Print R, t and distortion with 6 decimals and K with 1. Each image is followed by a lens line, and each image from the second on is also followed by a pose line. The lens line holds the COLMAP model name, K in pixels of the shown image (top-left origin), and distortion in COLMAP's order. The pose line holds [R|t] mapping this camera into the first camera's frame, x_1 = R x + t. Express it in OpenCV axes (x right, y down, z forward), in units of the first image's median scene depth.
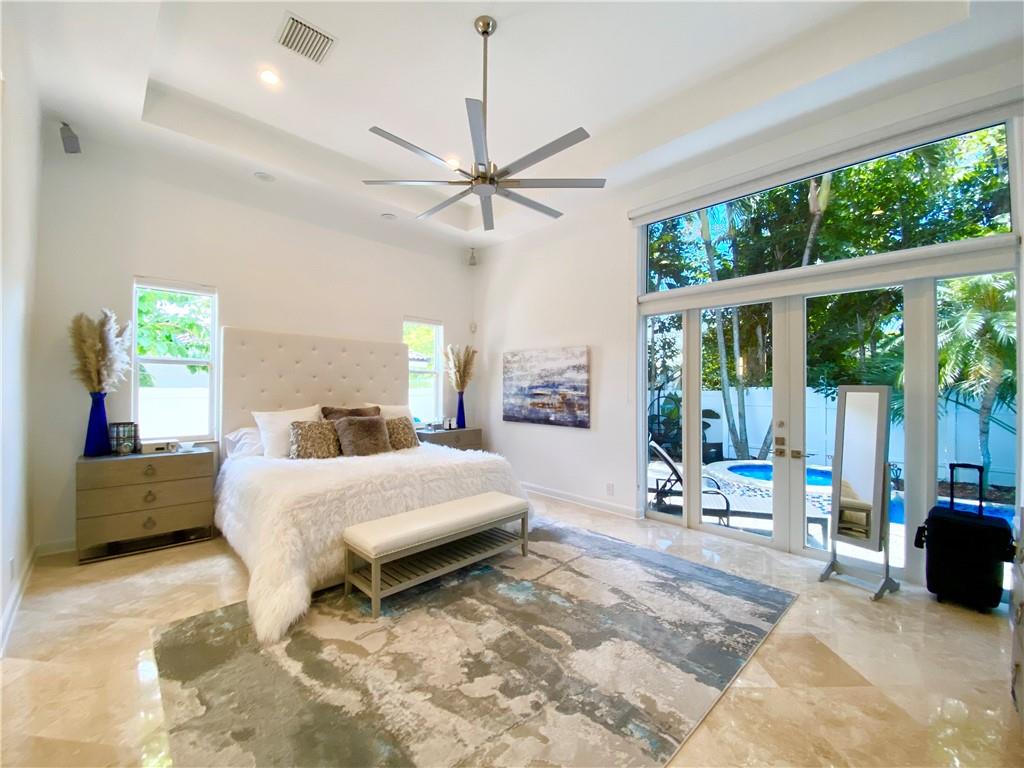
lens RADIAL K [[423.3, 0, 513.8], [0, 423.3, 383.4], [0, 0, 1]] dist [0.001632, -0.001262]
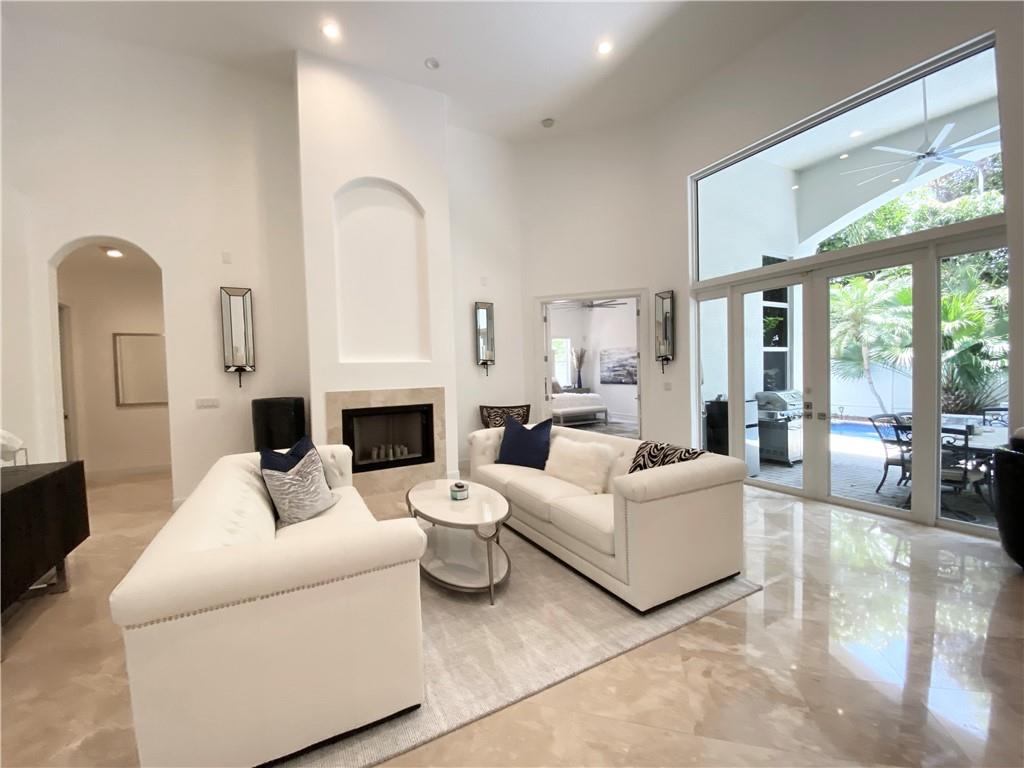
lens RADIAL K [[423.3, 0, 509.0], [0, 423.3, 384.6], [0, 0, 1]] dist [0.001632, -0.001262]
pose [[0.962272, -0.024499, -0.270983, 0.117171], [0.036319, 0.998591, 0.038688, -0.003899], [0.269654, -0.047070, 0.961806, -1.236450]]
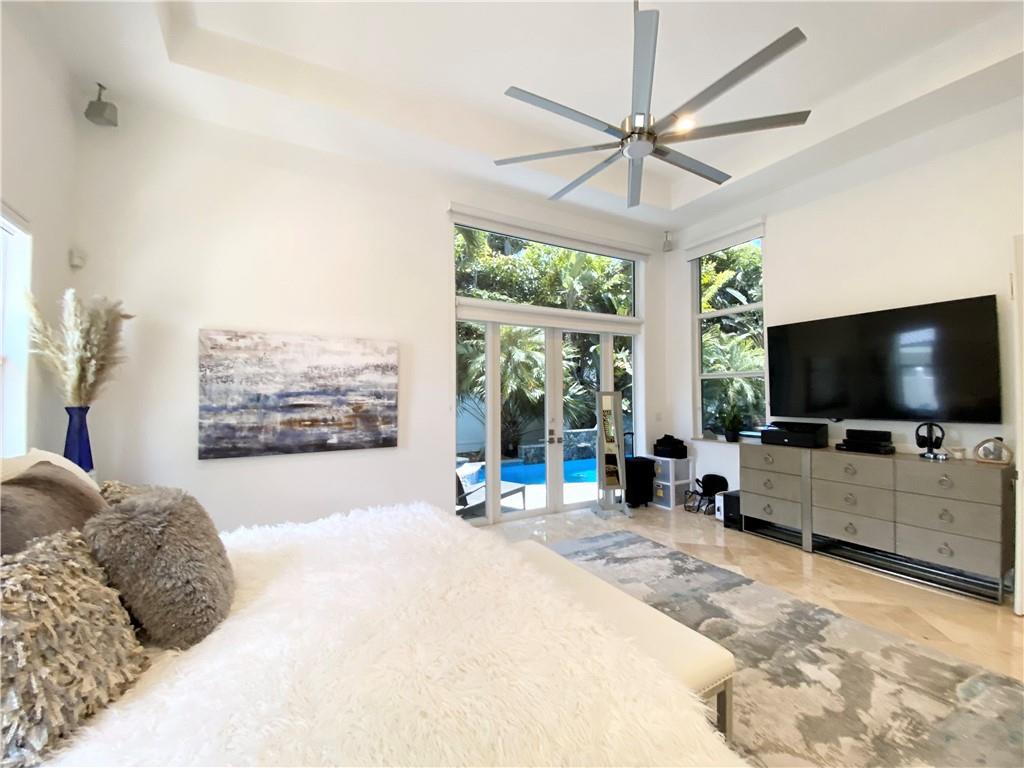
lens RADIAL K [[423.3, 0, 508.8], [0, 423.3, 387.4], [0, 0, 1]] dist [0.001632, -0.001262]
pose [[0.245855, -0.000507, 0.969306, -0.505547], [-0.009550, 0.999950, 0.002945, -0.006570], [-0.969260, -0.009981, 0.245838, 0.580535]]
